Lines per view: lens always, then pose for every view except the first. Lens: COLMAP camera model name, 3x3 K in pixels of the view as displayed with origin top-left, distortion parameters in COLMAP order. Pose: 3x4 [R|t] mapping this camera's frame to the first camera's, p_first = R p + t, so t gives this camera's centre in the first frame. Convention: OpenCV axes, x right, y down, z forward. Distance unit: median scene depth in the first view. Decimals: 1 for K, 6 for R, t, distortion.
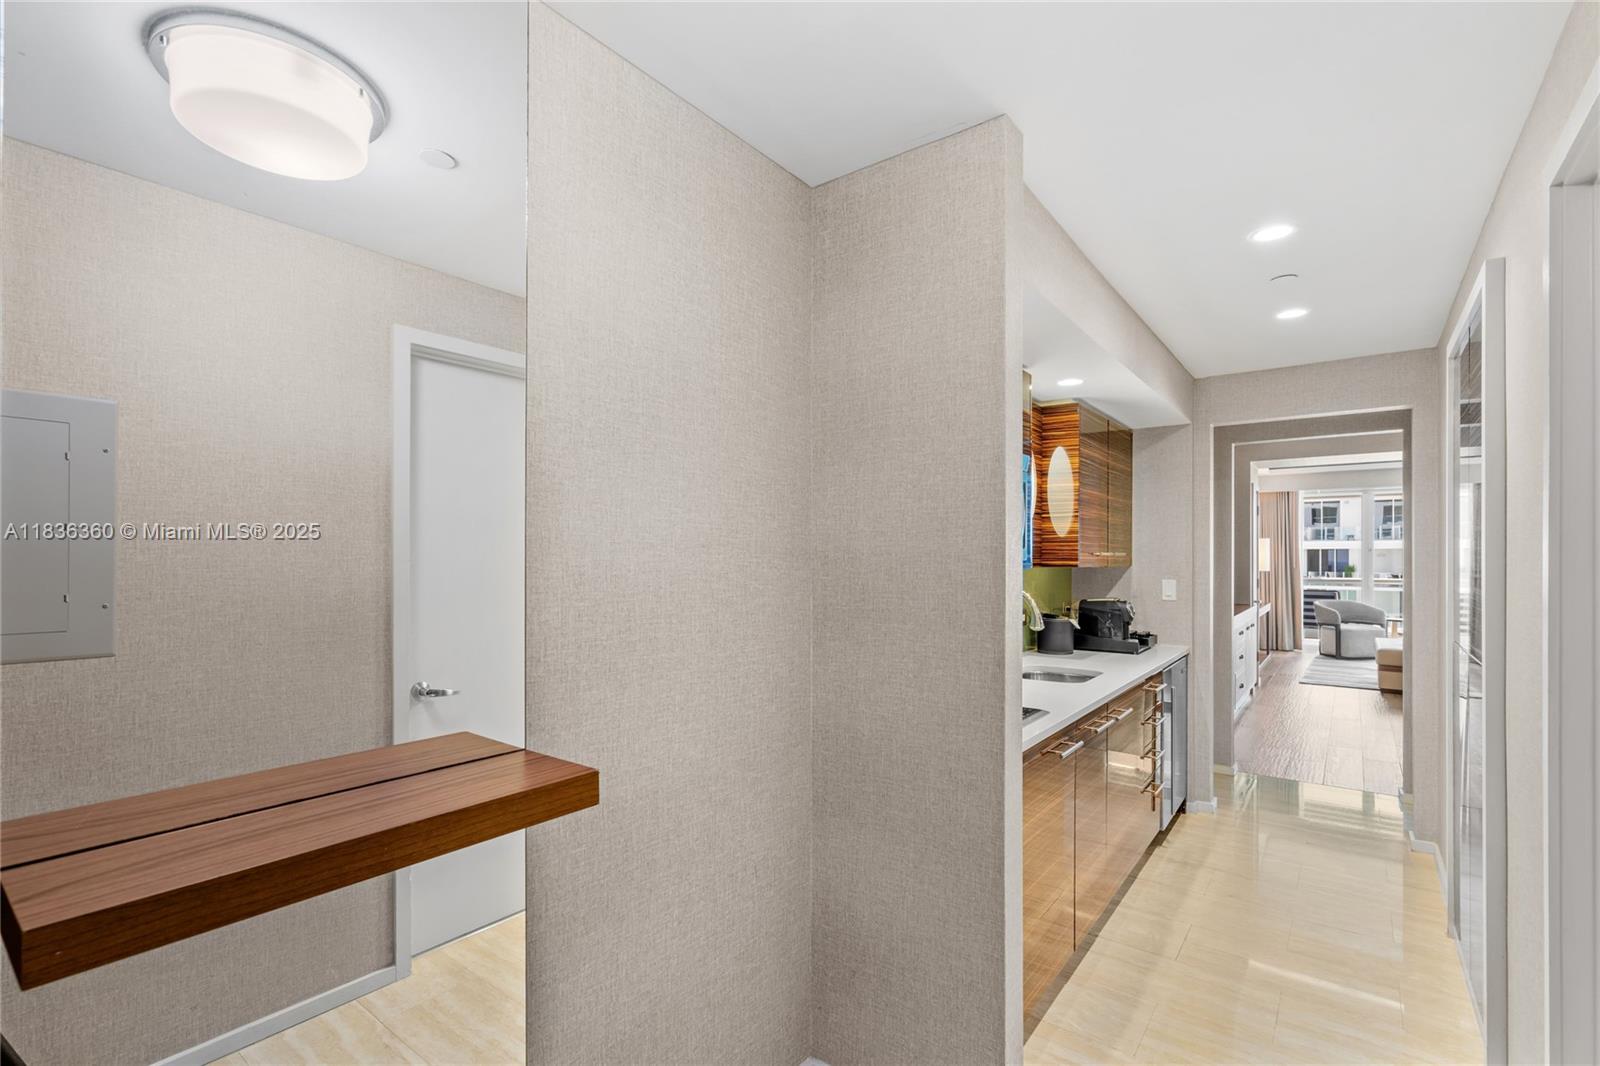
lens RADIAL K [[726.9, 0, 788.0], [0, 726.9, 551.8], [0, 0, 1]] dist [-0.002822, 0.002540]
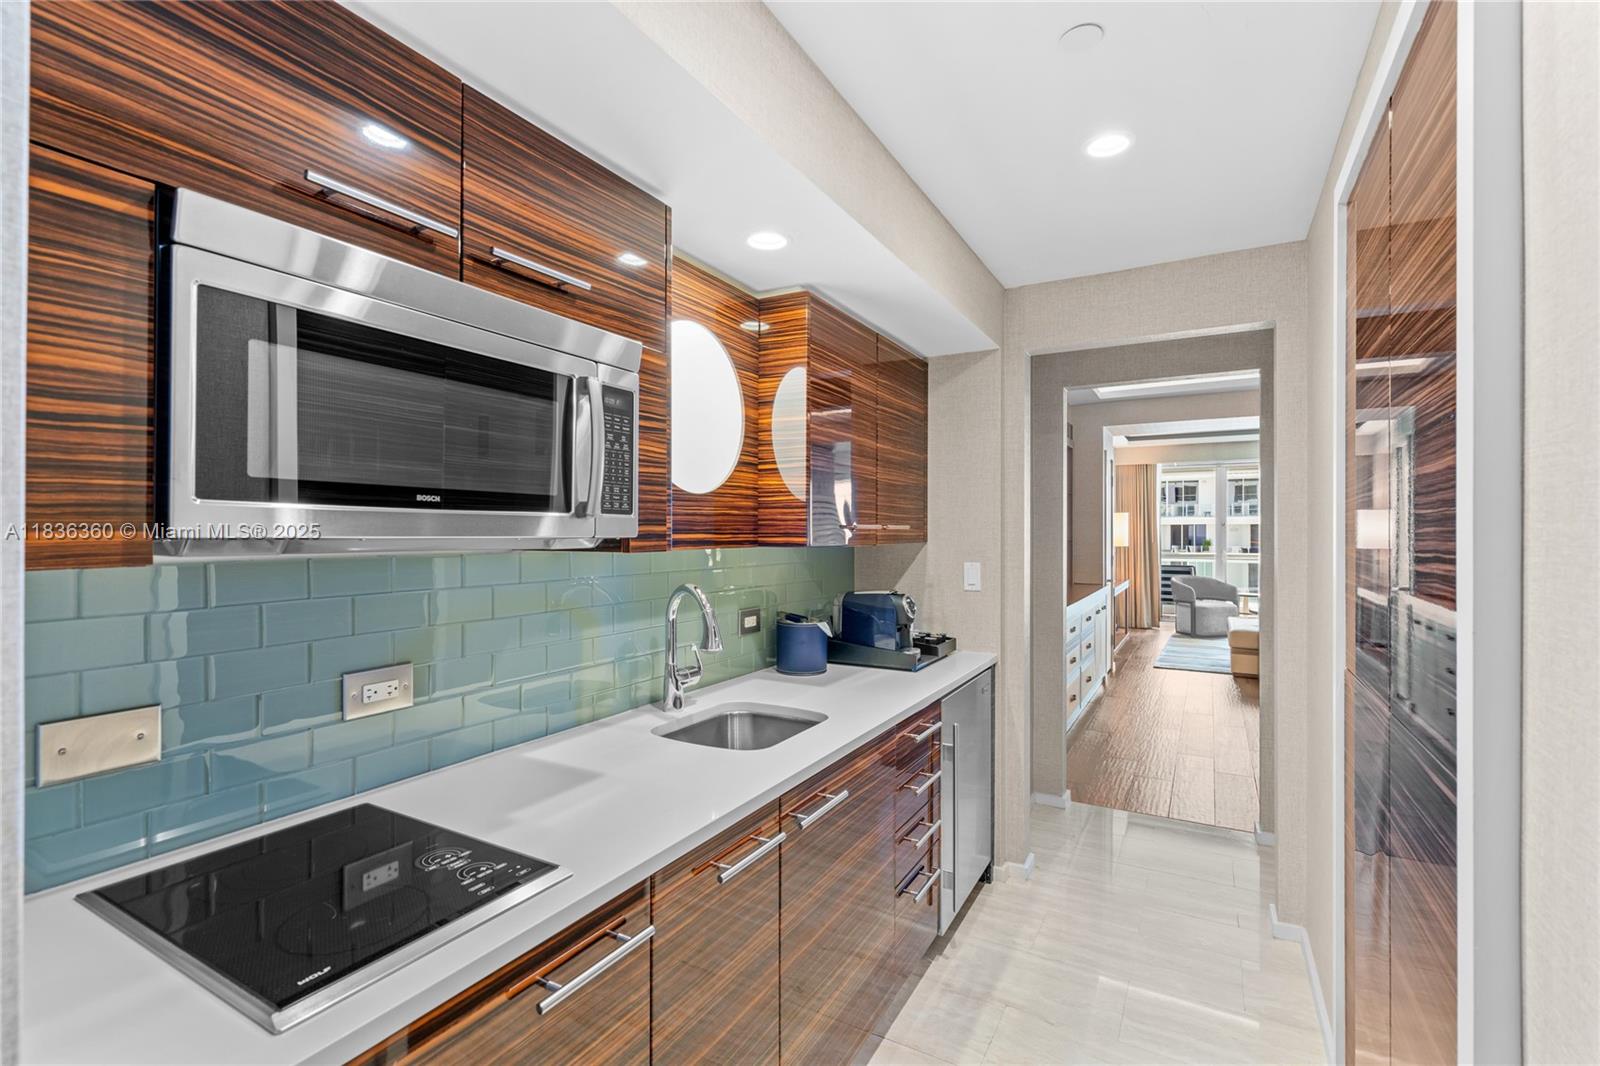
lens RADIAL K [[726.9, 0, 798.0], [0, 726.9, 533.8], [0, 0, 1]] dist [-0.002822, 0.002540]
pose [[0.989483, -0.005127, 0.144559, 0.087426], [0.004254, 0.999971, 0.006346, 0.001818], [-0.144587, -0.005664, 0.989476, 0.107605]]
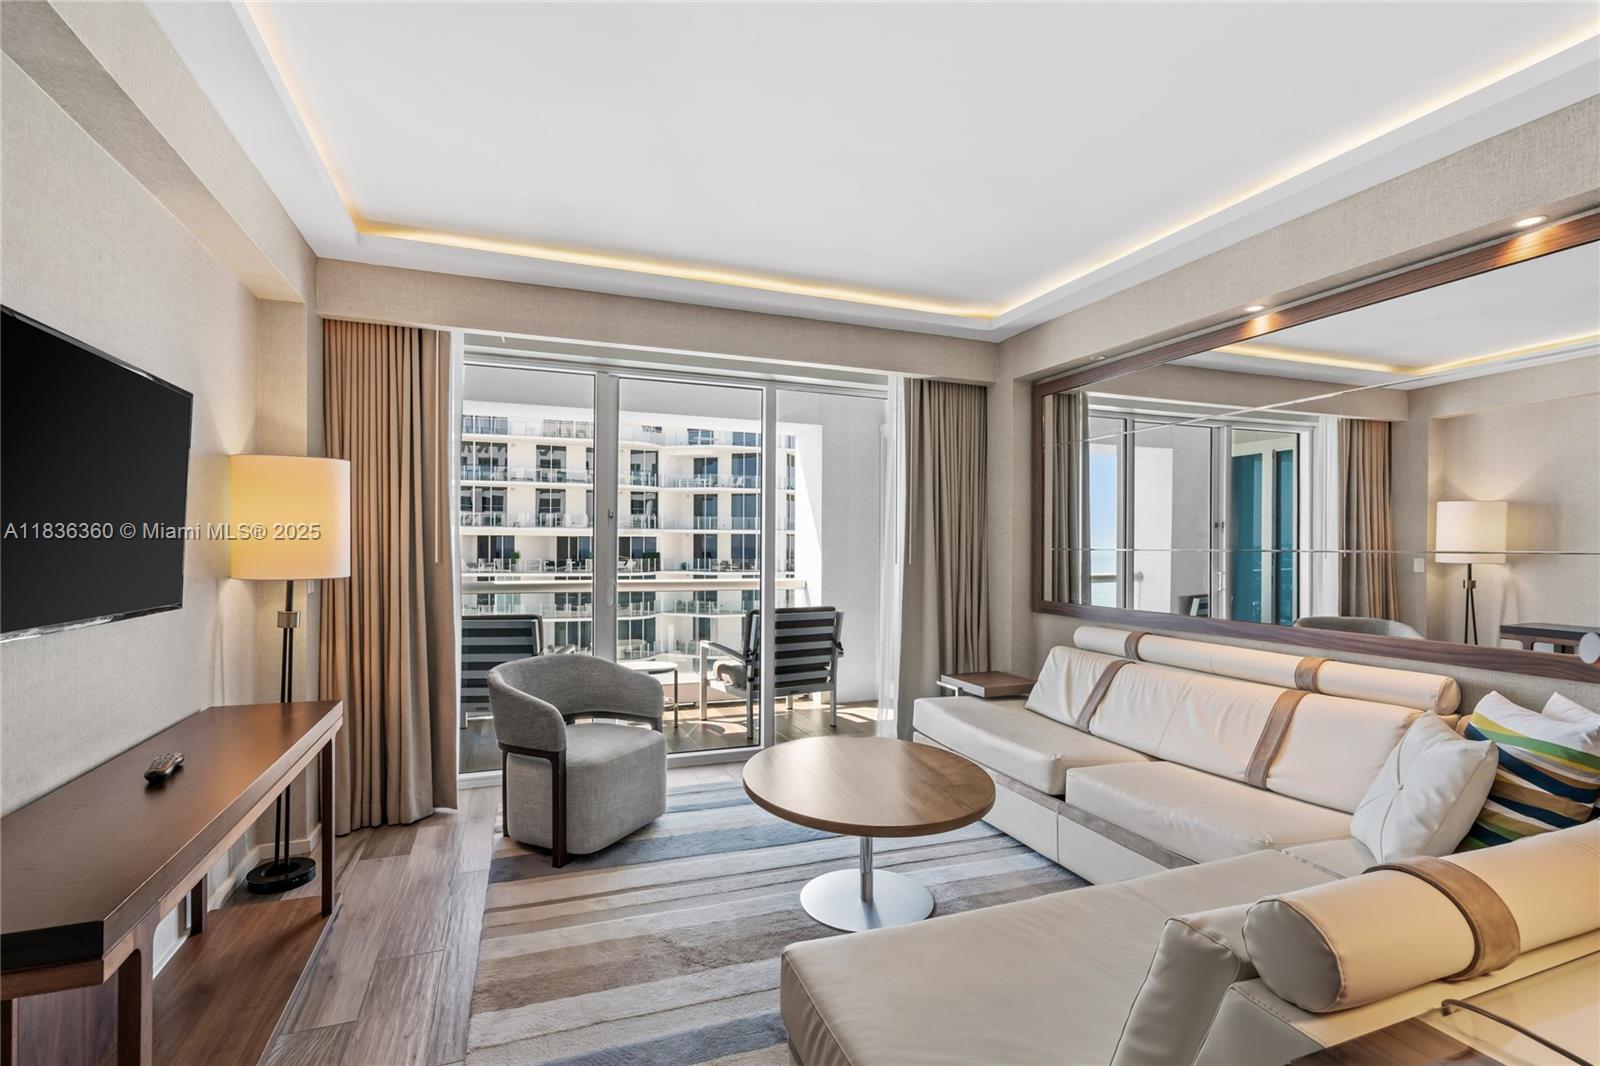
lens RADIAL K [[726.9, 0, 789.3], [0, 726.9, 551.3], [0, 0, 1]] dist [-0.002822, 0.002540]
pose [[0.519057, -0.005034, 0.854725, 0.477887], [-0.009196, 0.999892, 0.011474, 0.011459], [-0.854690, -0.013816, 0.518955, 0.663645]]
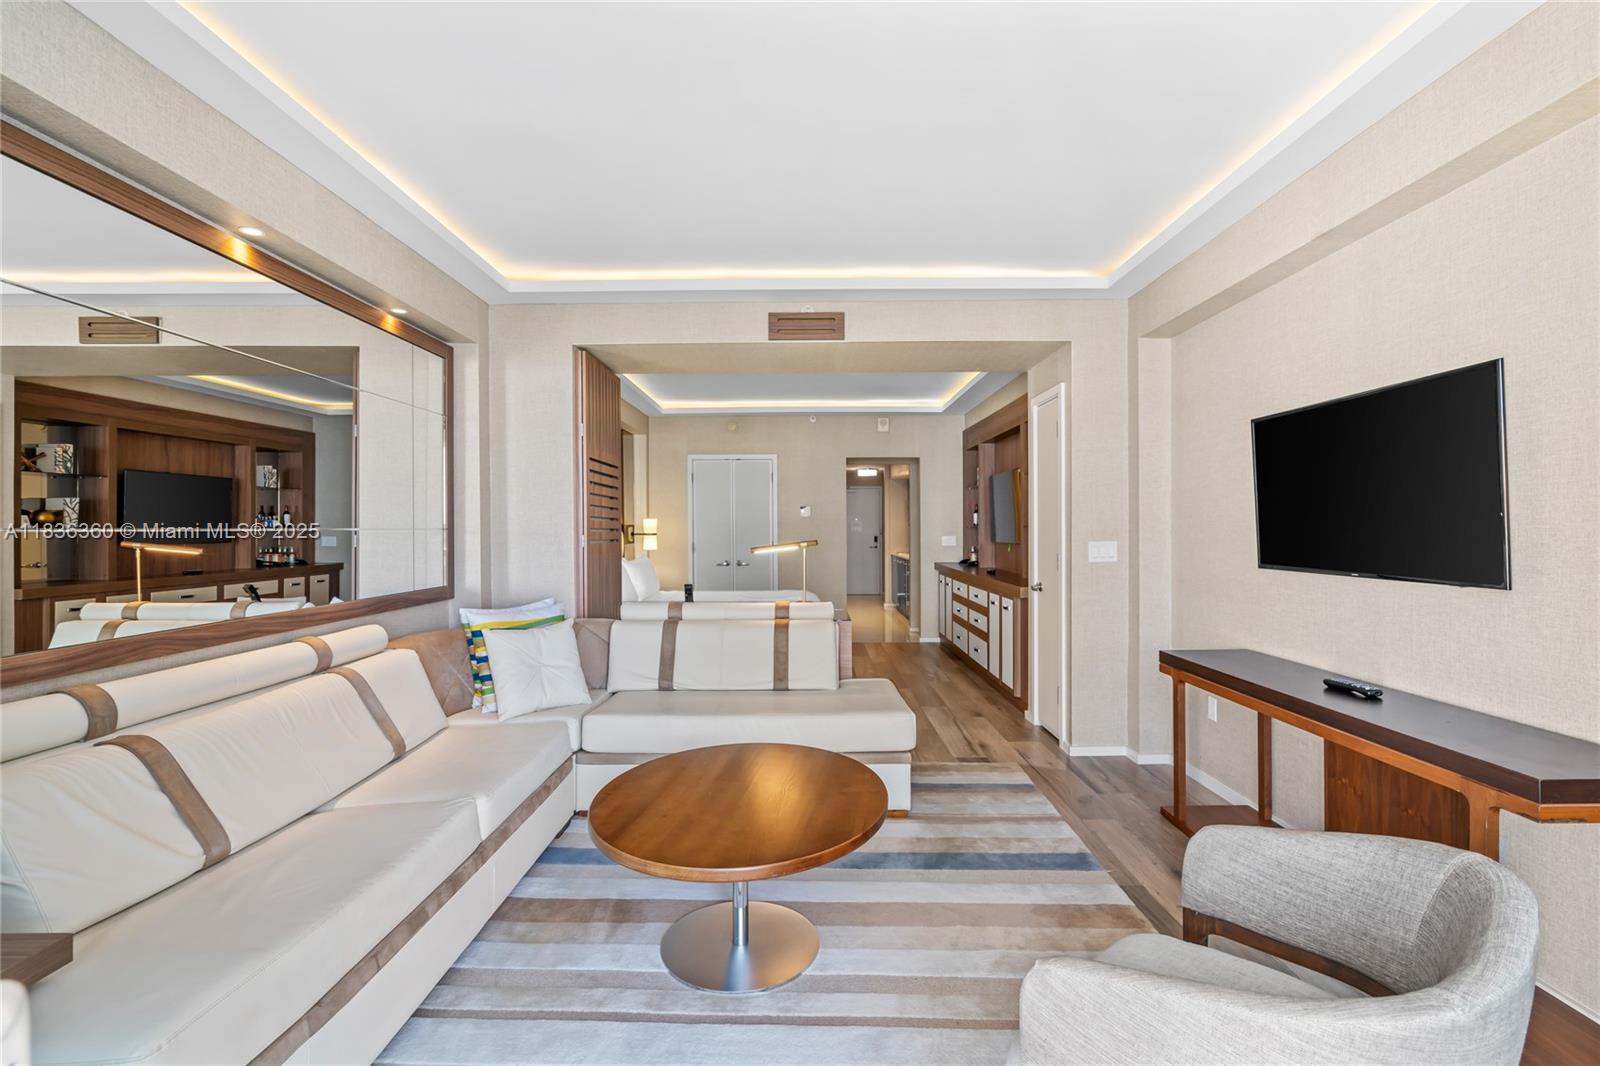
lens RADIAL K [[726.9, 0, 807.4], [0, 726.9, 535.9], [0, 0, 1]] dist [-0.002822, 0.002540]
pose [[-0.790546, 0.008035, -0.612350, 0.803698], [0.007217, 0.999967, 0.003803, 0.015160], [0.612360, -0.001413, -0.790578, 0.936748]]
